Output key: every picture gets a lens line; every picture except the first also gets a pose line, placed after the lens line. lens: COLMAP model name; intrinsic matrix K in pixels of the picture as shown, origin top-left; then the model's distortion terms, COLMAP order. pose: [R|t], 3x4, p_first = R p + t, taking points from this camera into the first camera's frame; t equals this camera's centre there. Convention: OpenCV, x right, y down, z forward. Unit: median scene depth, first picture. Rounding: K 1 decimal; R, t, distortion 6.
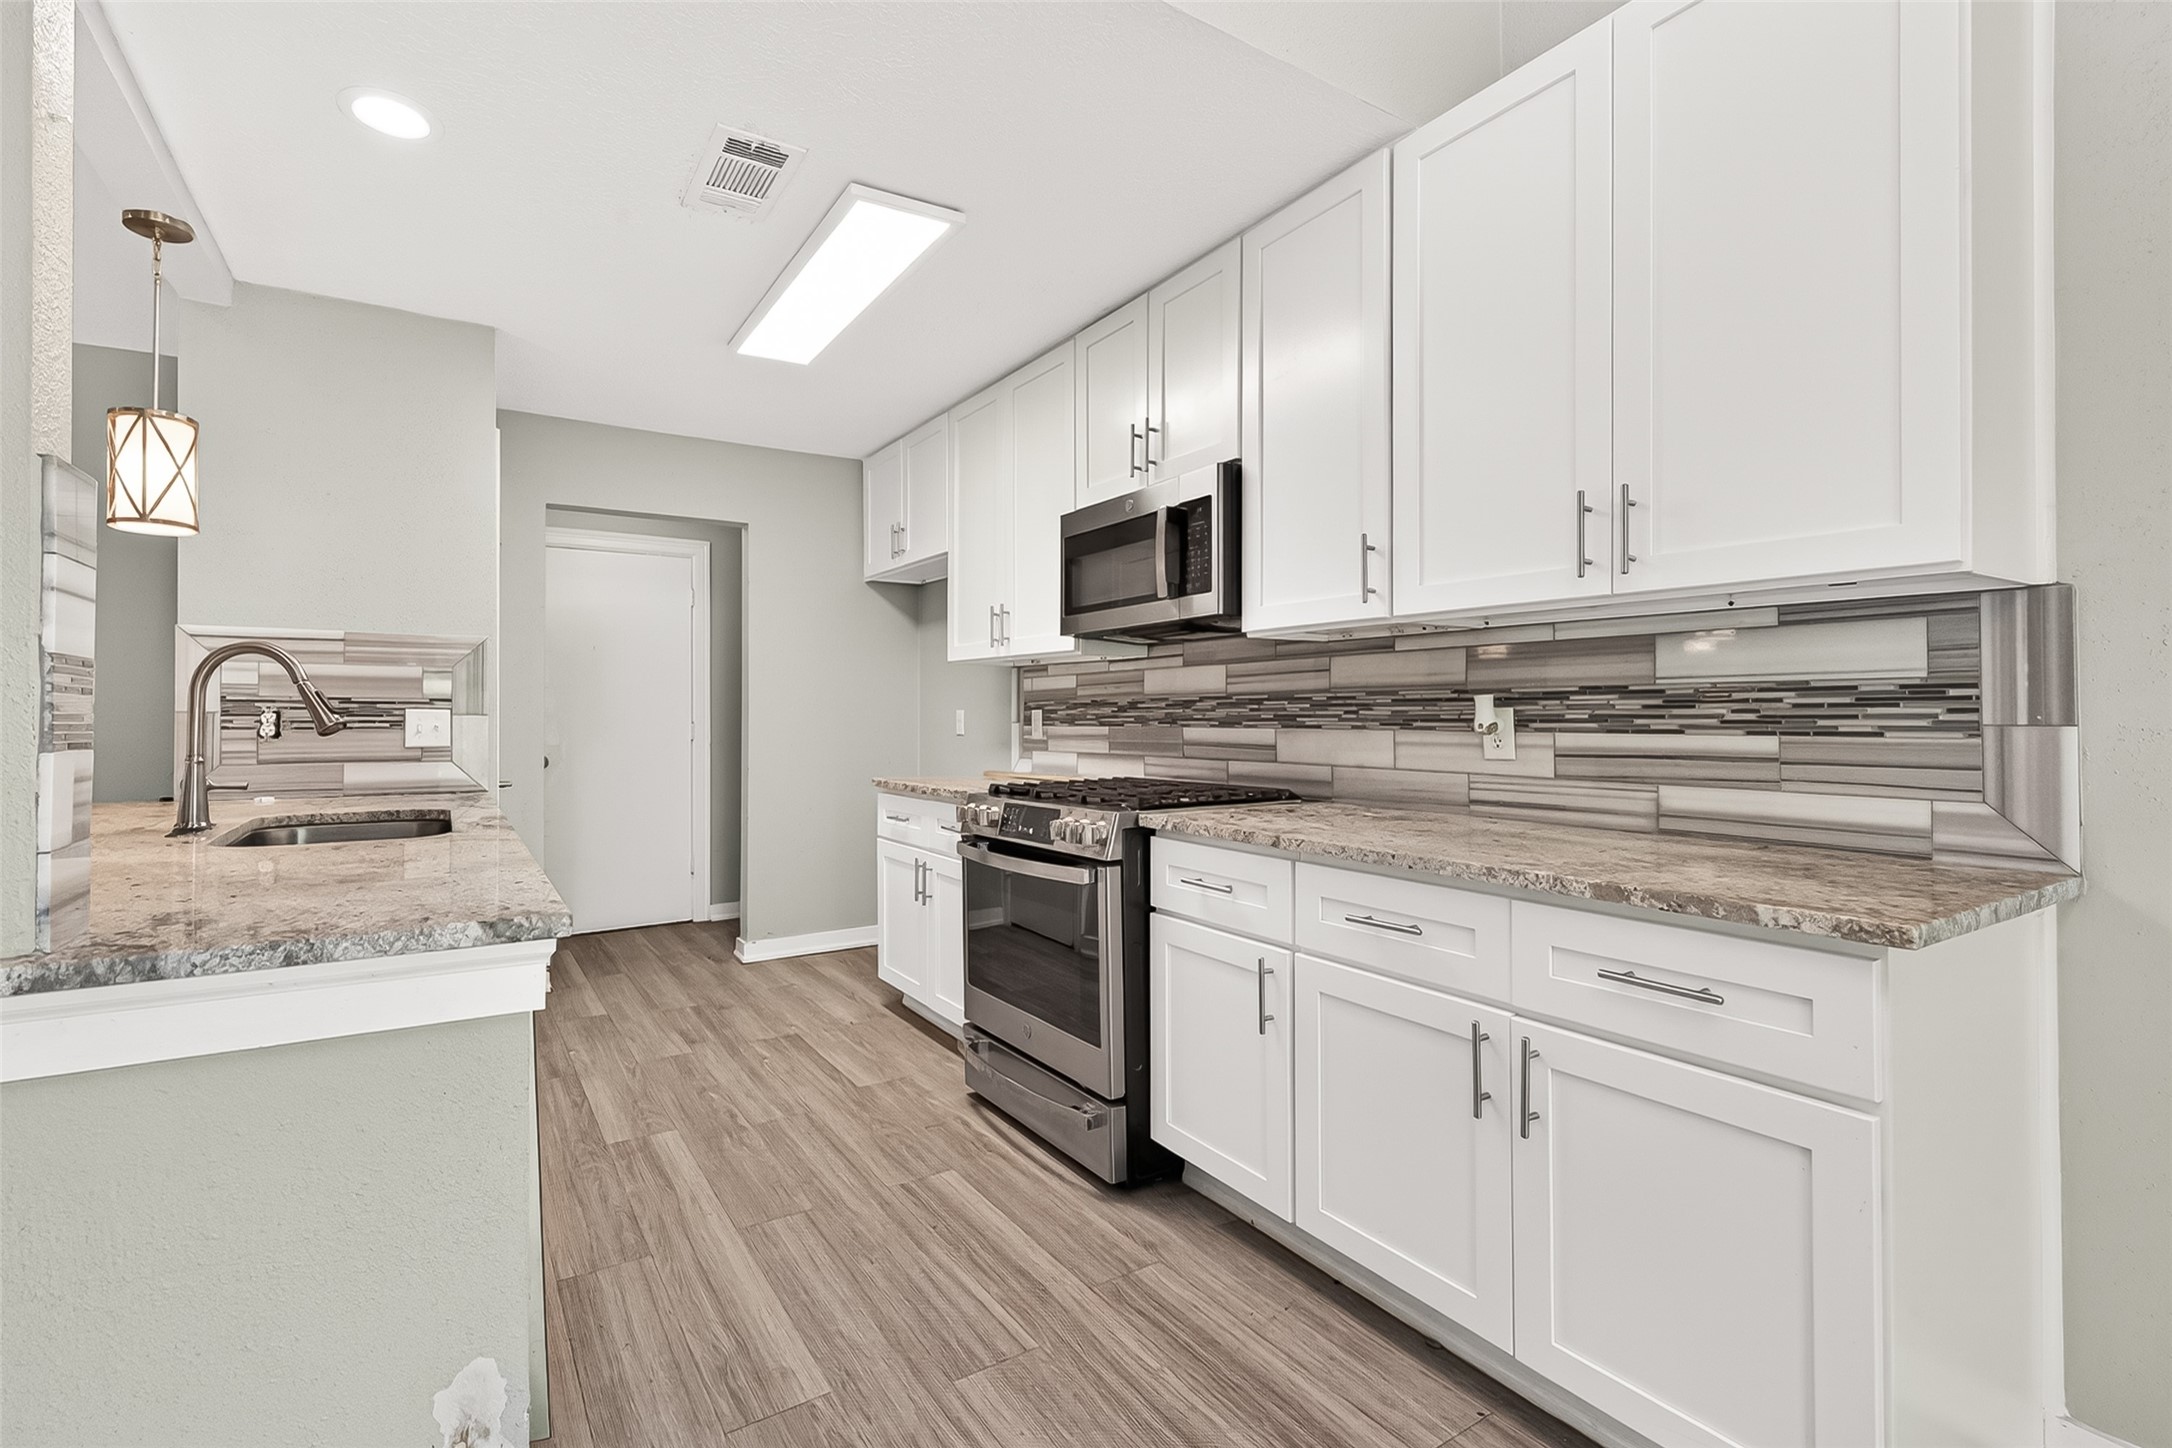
lens RADIAL K [[958.3, 0, 1017.6], [0, 958.3, 706.4], [0, 0, 1]] dist [0.003103, -0.000385]
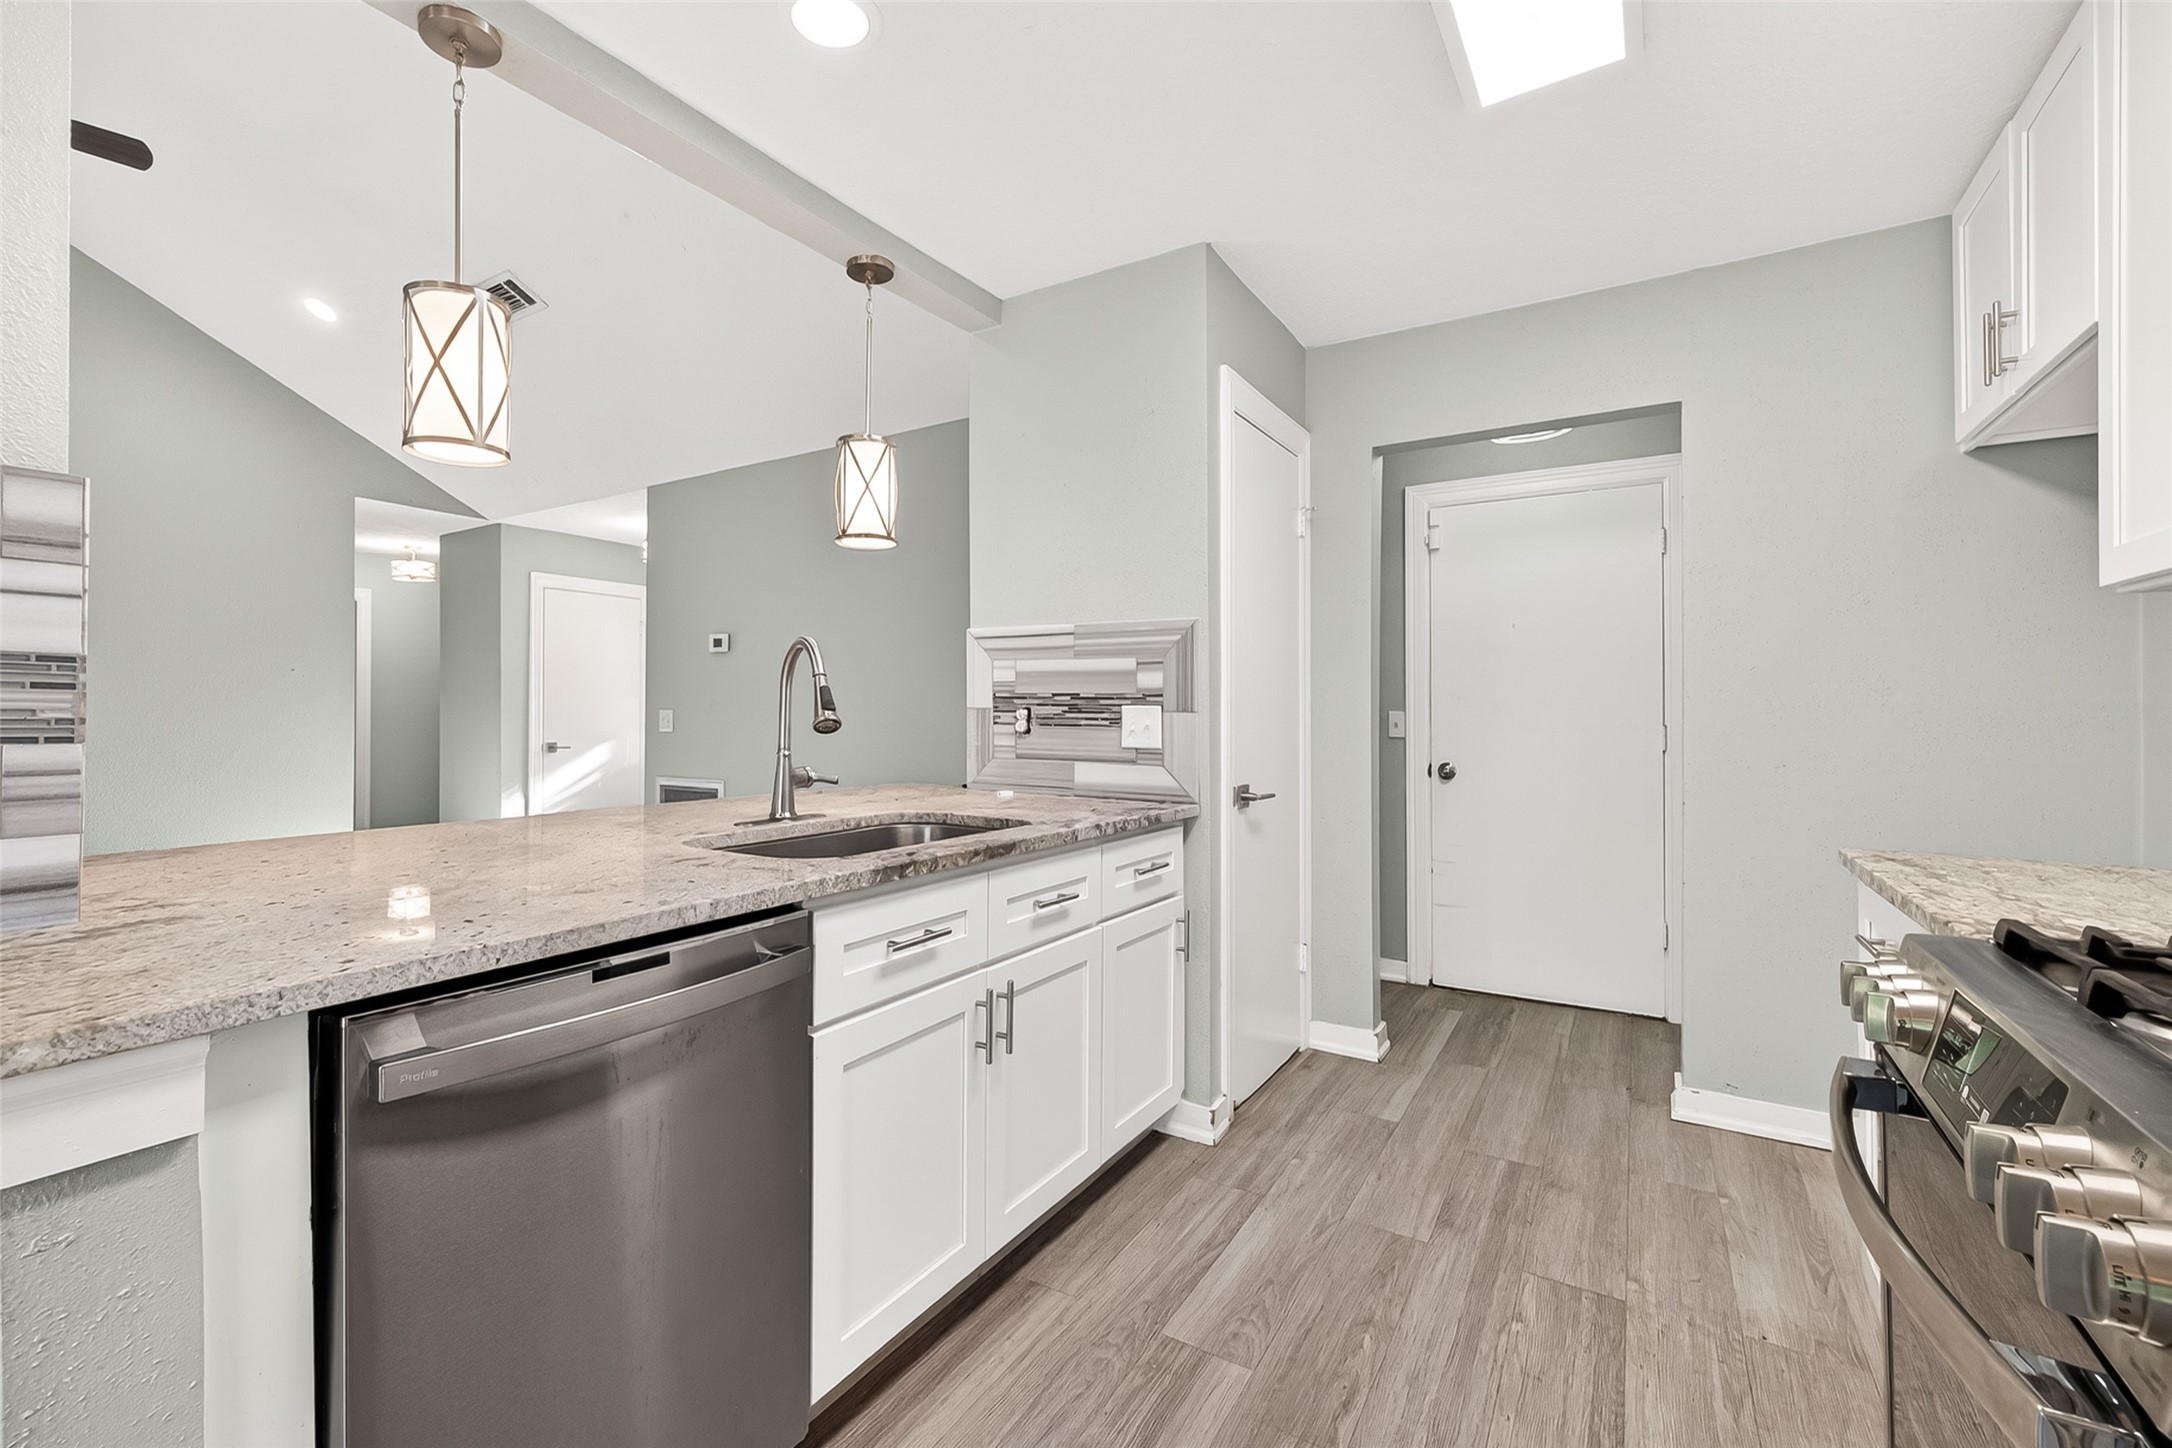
lens RADIAL K [[949.7, 0, 1006.4], [0, 949.7, 705.0], [0, 0, 1]] dist [0.001869, -0.000268]
pose [[0.423938, -0.002708, -0.905687, 0.138204], [0.002619, 0.999995, -0.001764, 0.004338], [0.905688, -0.001624, 0.423943, 0.571714]]
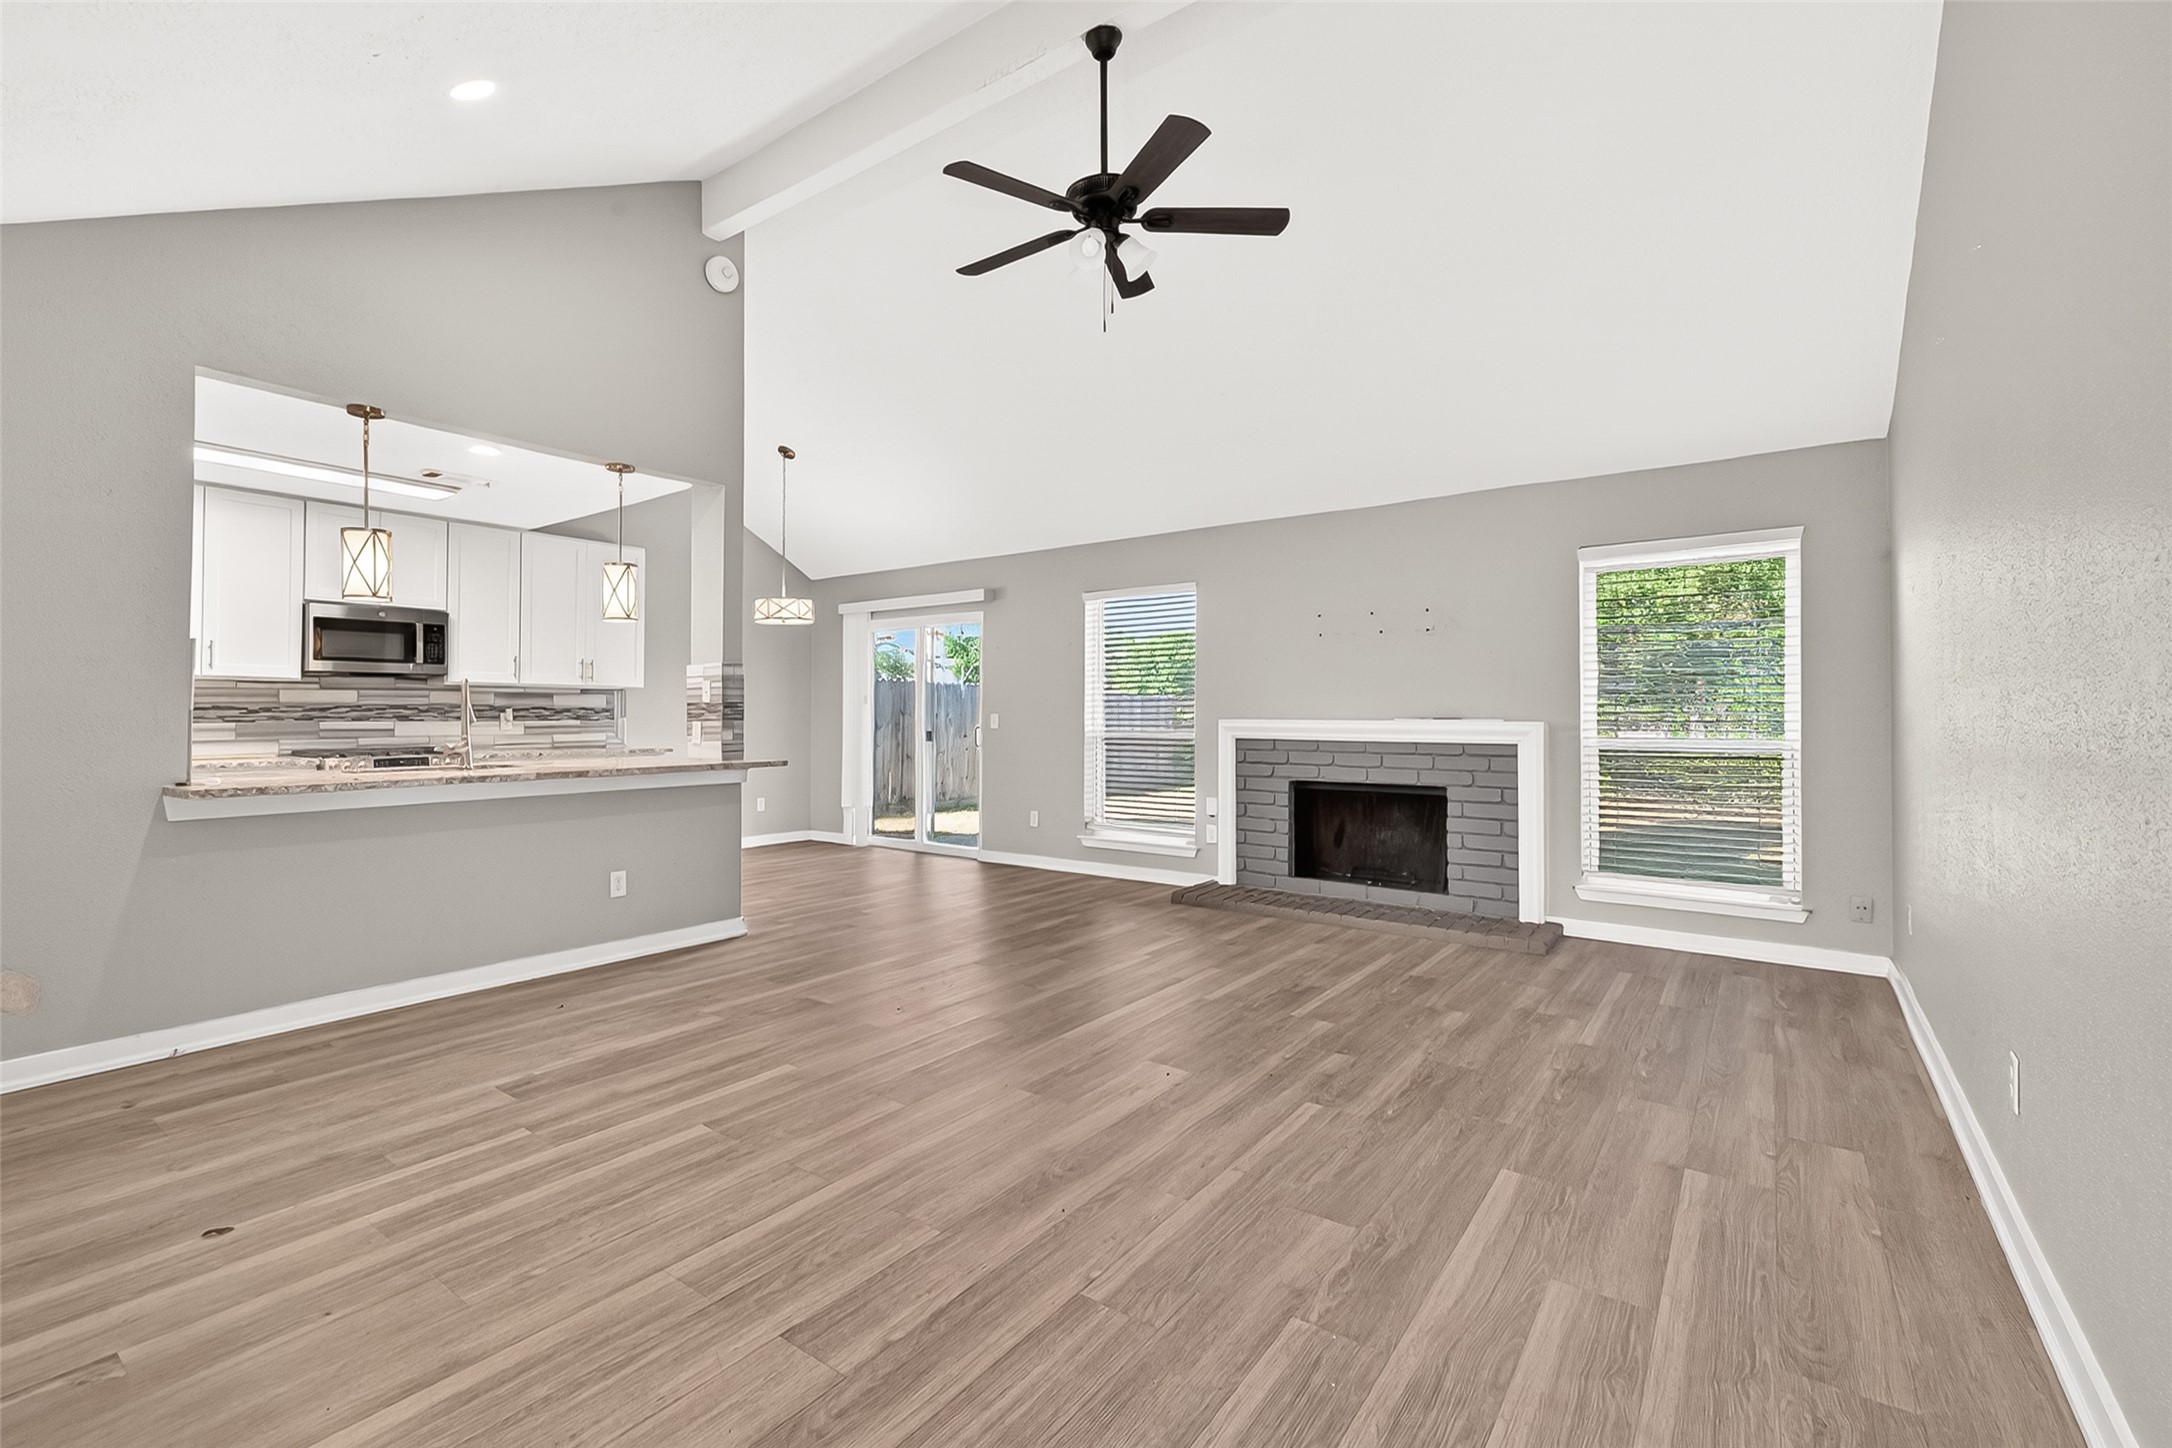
lens RADIAL K [[959.8, 0, 1012.7], [0, 959.8, 703.8], [0, 0, 1]] dist [0.003092, -0.000431]
pose [[-0.354714, 0.014089, 0.934869, -2.363668], [-0.006201, 0.999829, -0.017420, 0.012089], [-0.934954, -0.011976, -0.354566, 0.467115]]
